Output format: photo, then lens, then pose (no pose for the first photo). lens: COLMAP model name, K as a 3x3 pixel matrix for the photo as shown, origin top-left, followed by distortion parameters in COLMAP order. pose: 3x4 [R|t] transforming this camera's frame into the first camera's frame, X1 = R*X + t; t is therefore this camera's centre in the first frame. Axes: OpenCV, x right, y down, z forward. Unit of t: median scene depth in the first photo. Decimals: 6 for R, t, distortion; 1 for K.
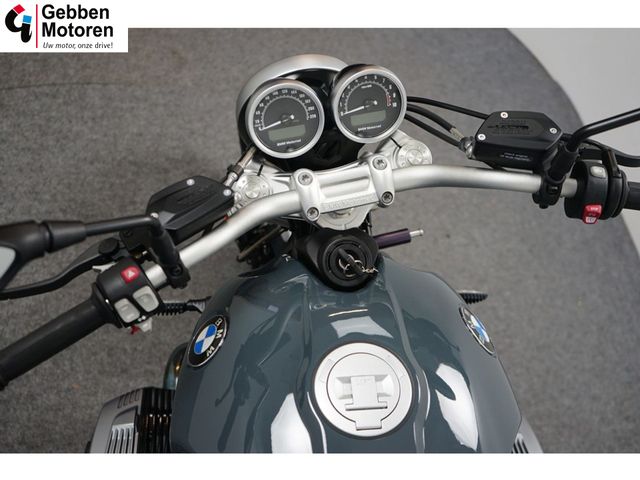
lens RADIAL K [[724.6, 0, 317.0], [0, 724.6, 238.9], [0, 0, 1]] dist [0.002649, 0.000000]
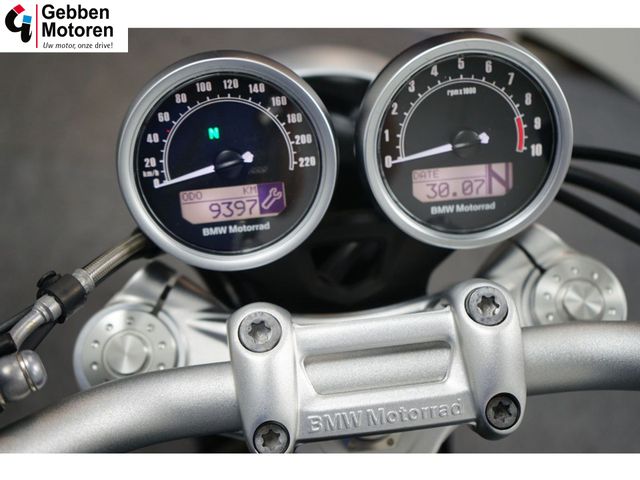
lens RADIAL K [[898.4, 0, 322.5], [0, 898.4, 236.9], [0, 0, 1]] dist [-0.013553, 0.000000]
pose [[0.992437, 0.075924, -0.096457, 0.048075], [-0.092478, 0.979170, -0.180761, -0.052289], [0.080724, 0.188315, 0.978786, 0.569535]]
